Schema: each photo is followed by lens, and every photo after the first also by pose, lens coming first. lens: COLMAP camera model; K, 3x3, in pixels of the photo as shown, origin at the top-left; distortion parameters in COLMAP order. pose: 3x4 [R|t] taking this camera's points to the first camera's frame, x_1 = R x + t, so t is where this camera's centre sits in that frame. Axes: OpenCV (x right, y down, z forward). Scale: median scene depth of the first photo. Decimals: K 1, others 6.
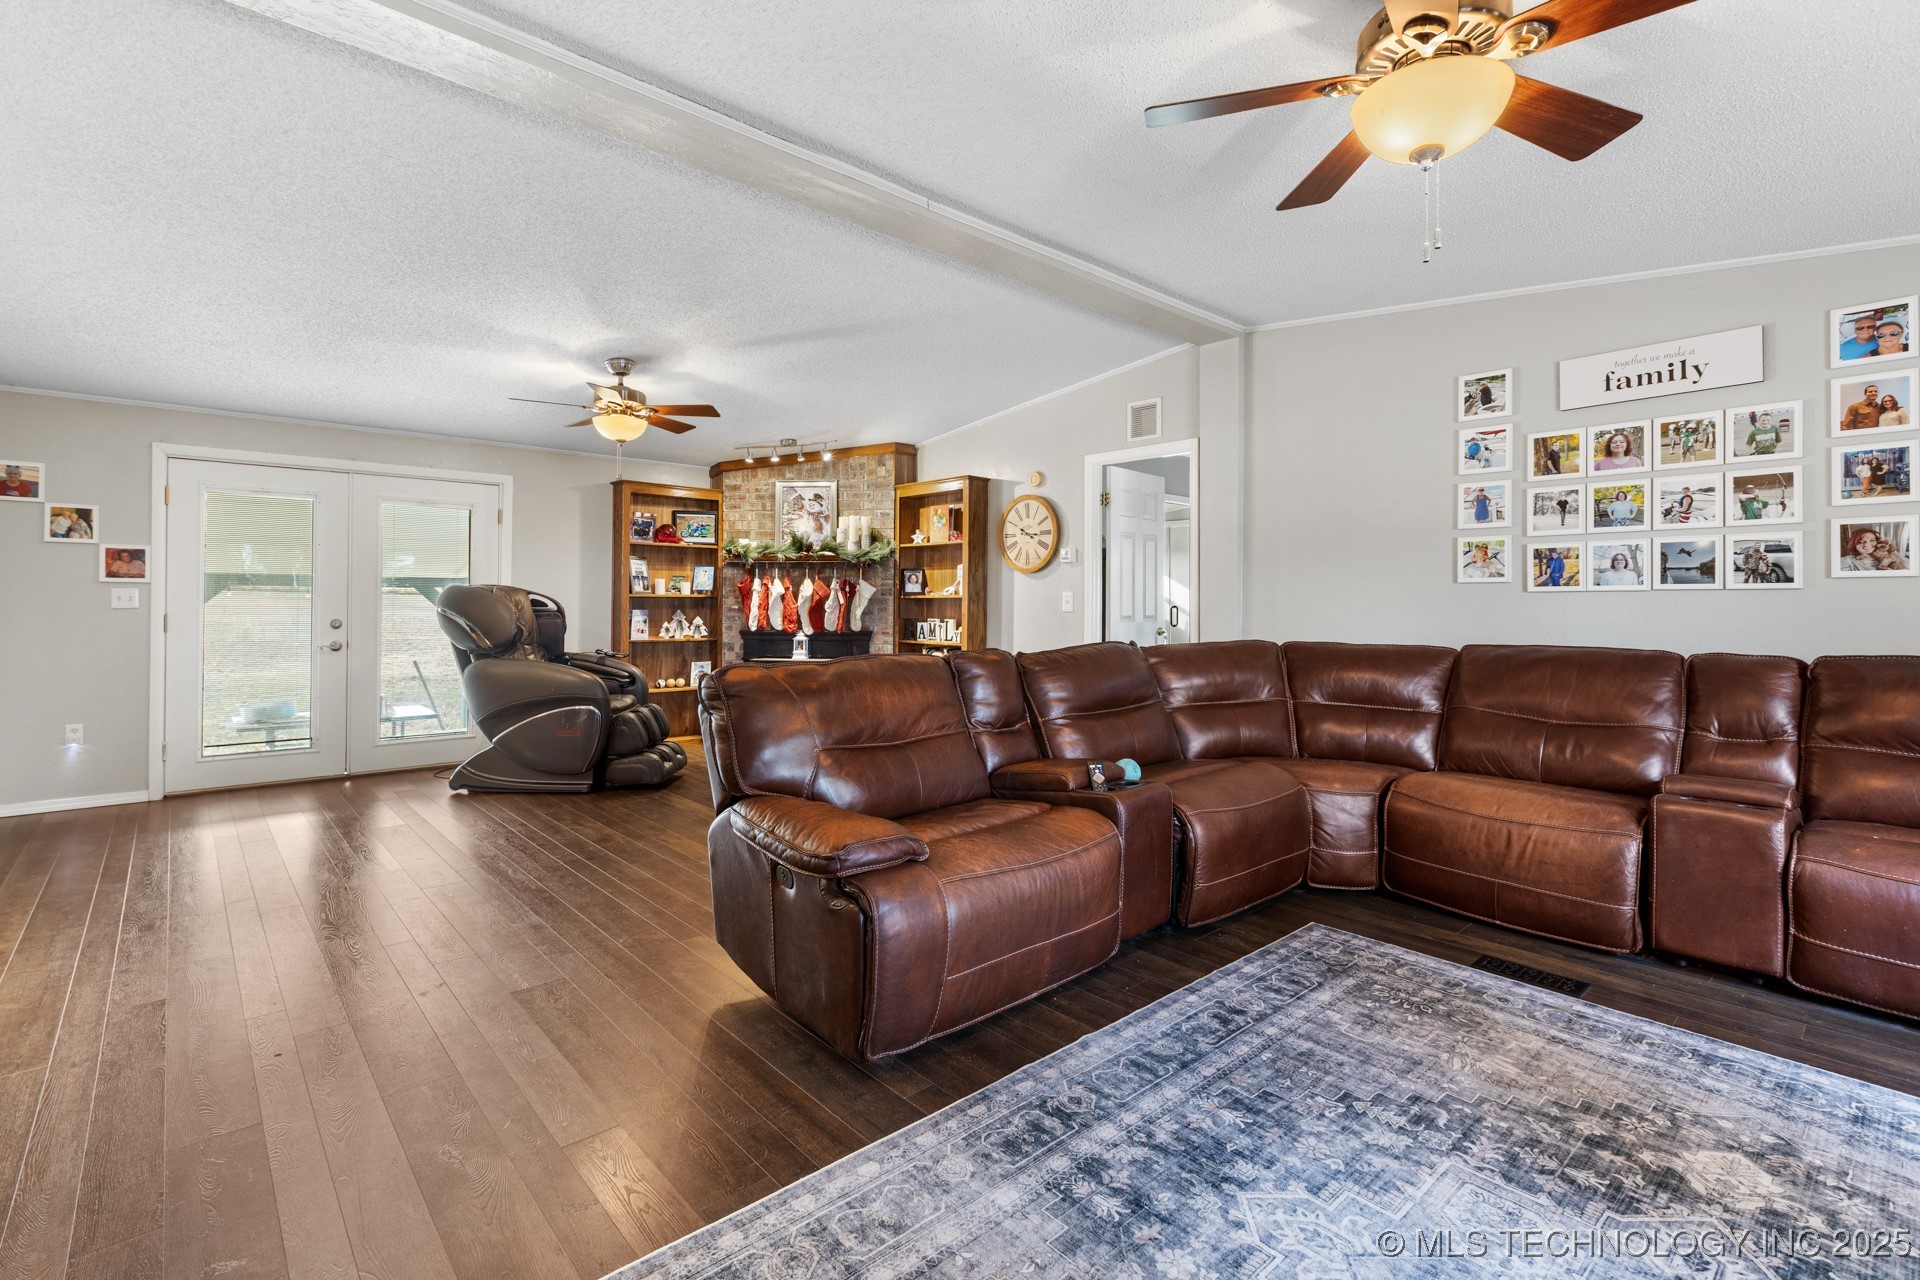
lens RADIAL K [[871.4, 0, 945.6], [0, 871.4, 600.5], [0, 0, 1]] dist [0.000359, -0.000690]
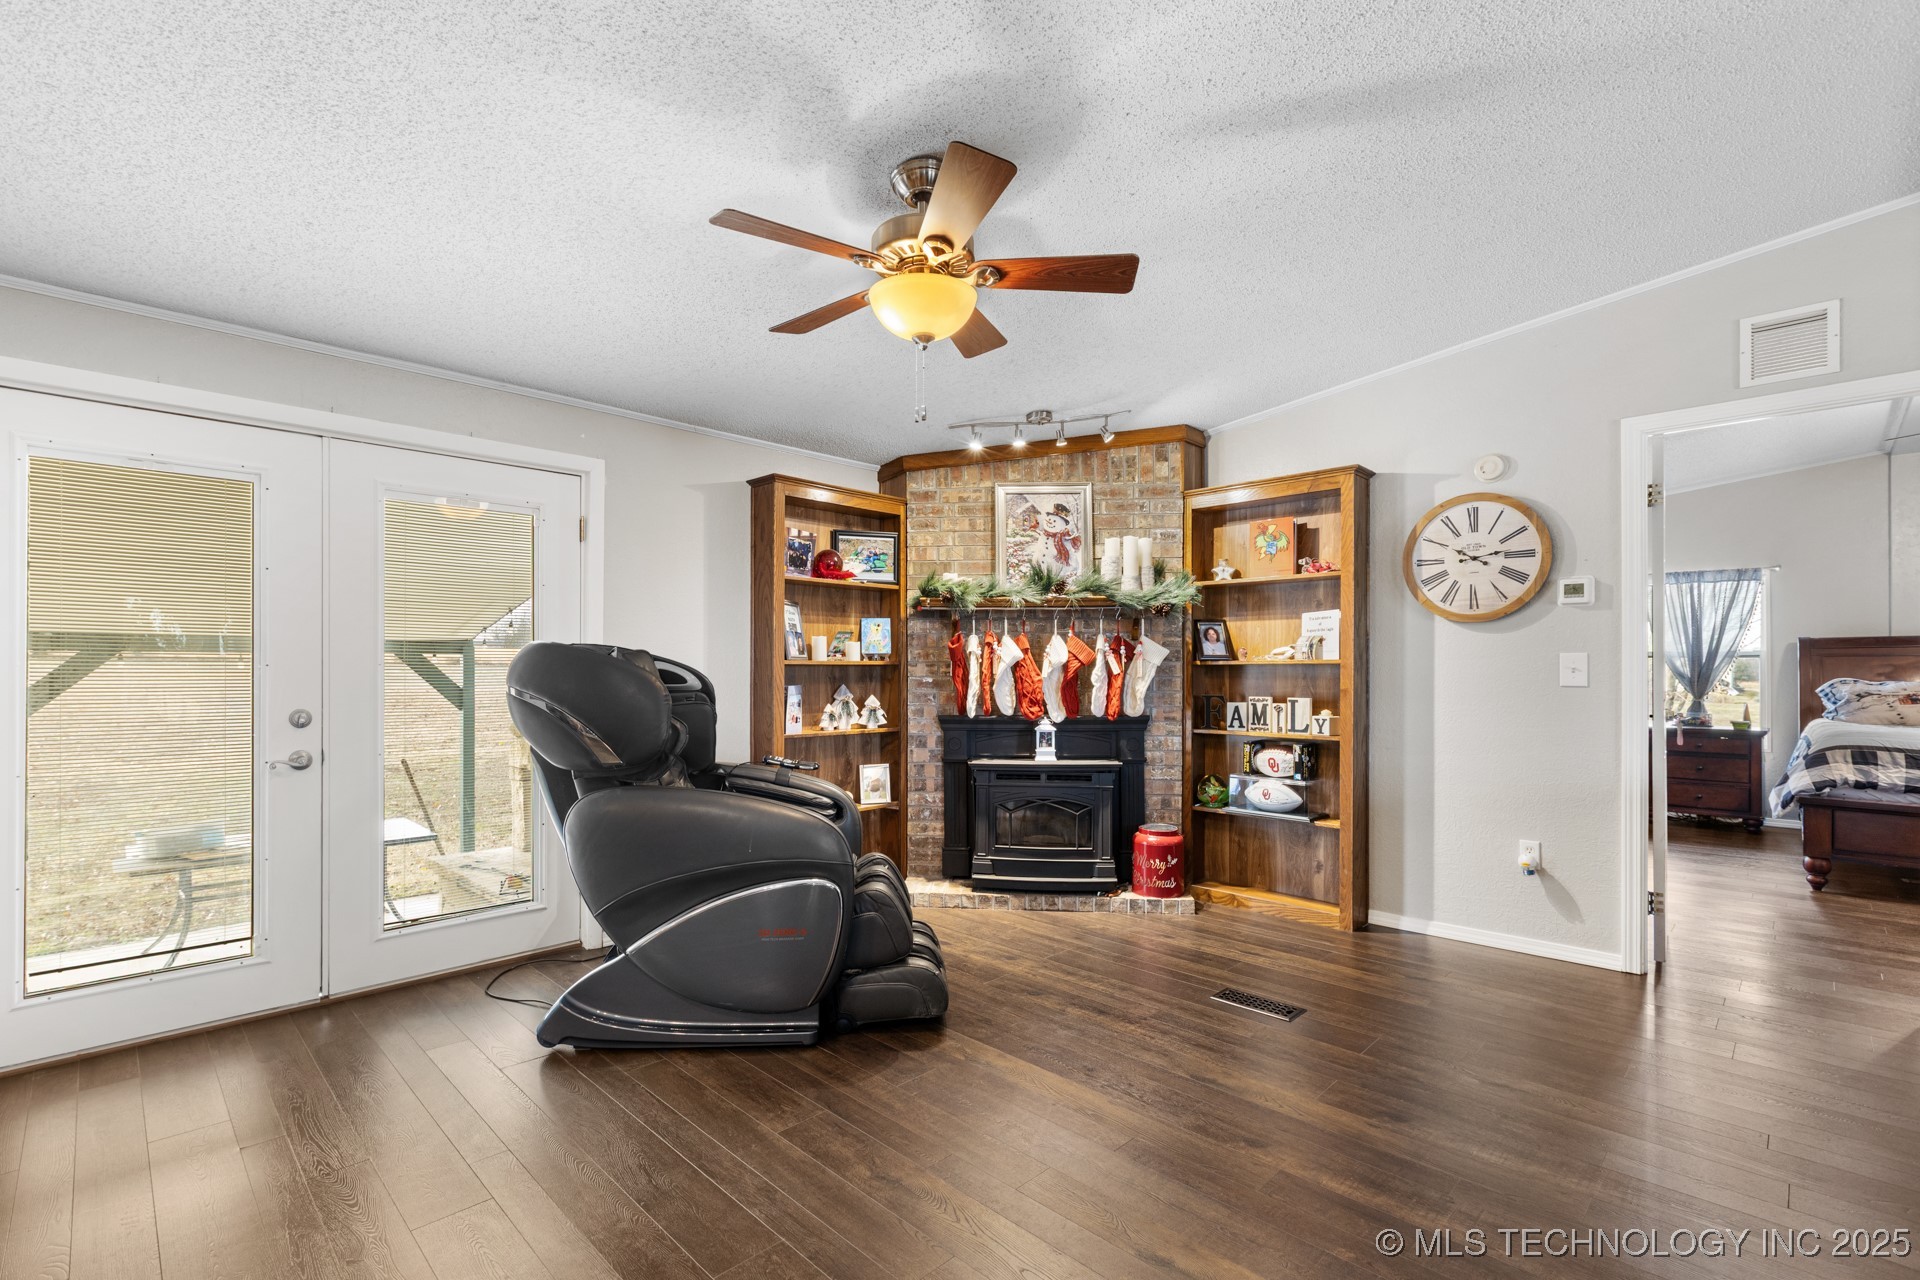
lens RADIAL K [[861.2, 0, 940.7], [0, 861.2, 669.2], [0, 0, 1]] dist [-0.000616, 0.000137]
pose [[0.998730, -0.005321, 0.050094, -0.304465], [0.005197, 0.999983, 0.002613, -0.002391], [-0.050108, -0.002350, 0.998741, 0.414874]]
